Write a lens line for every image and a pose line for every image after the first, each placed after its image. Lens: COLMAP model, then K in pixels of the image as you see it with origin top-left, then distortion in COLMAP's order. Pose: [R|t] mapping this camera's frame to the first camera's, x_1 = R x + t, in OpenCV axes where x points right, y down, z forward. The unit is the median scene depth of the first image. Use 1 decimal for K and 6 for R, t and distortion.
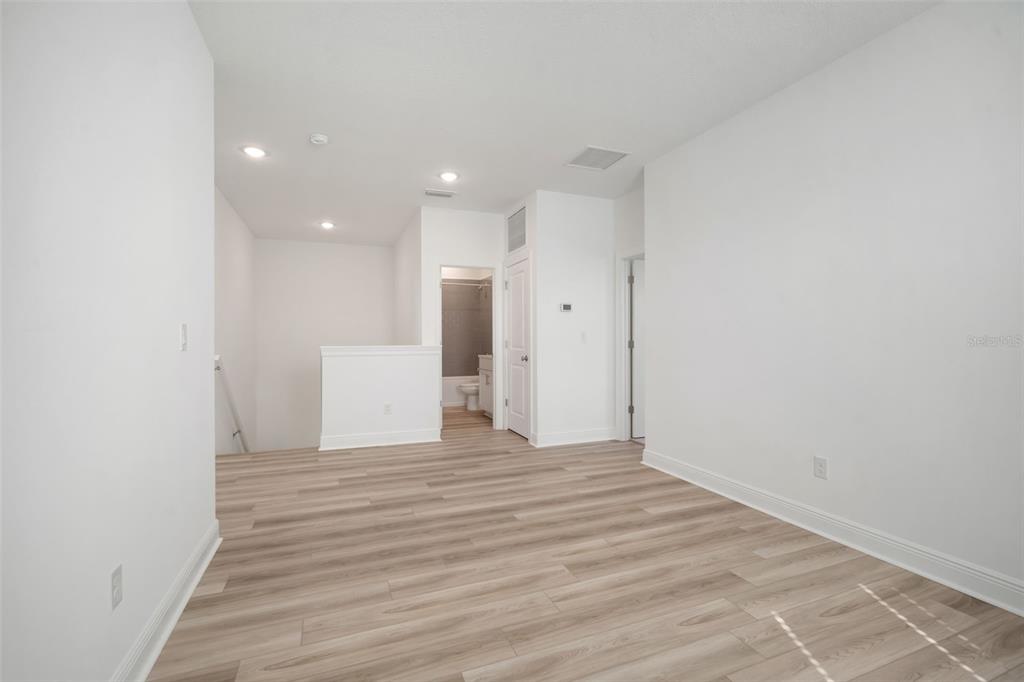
lens RADIAL K [[451.7, 0, 516.5], [0, 451.7, 343.0], [0, 0, 1]] dist [-0.007268, 0.002520]
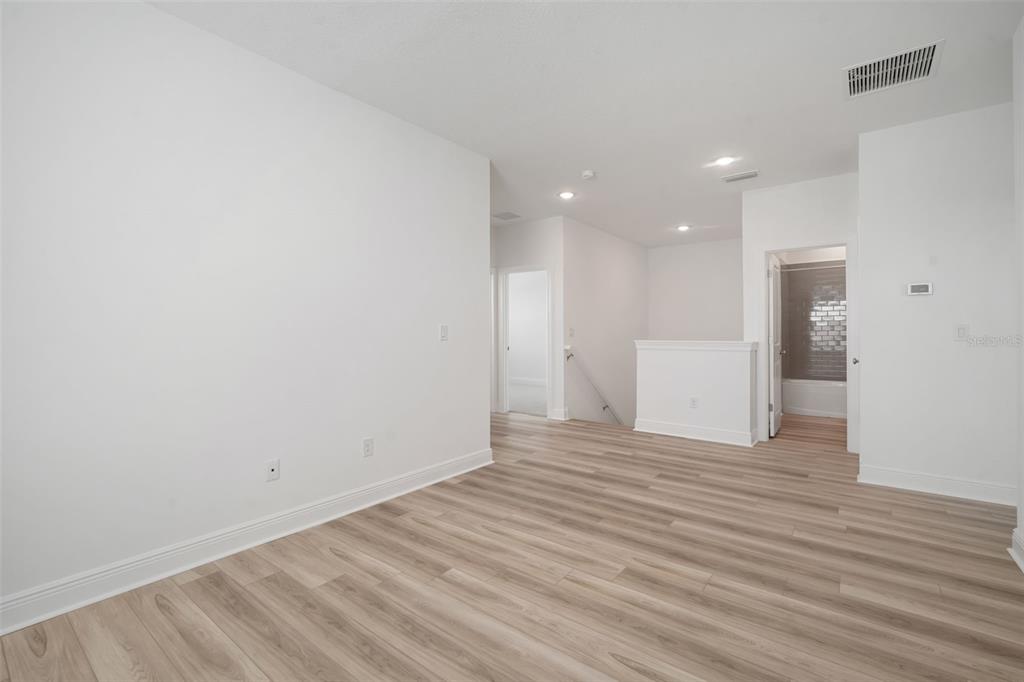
lens RADIAL K [[451.7, 0, 517.6], [0, 451.7, 334.4], [0, 0, 1]] dist [-0.007268, 0.002520]
pose [[0.513095, 0.004488, -0.858320, 0.715825], [-0.009932, 0.999950, -0.000709, -0.006977], [0.858274, 0.008888, 0.513114, 0.256803]]
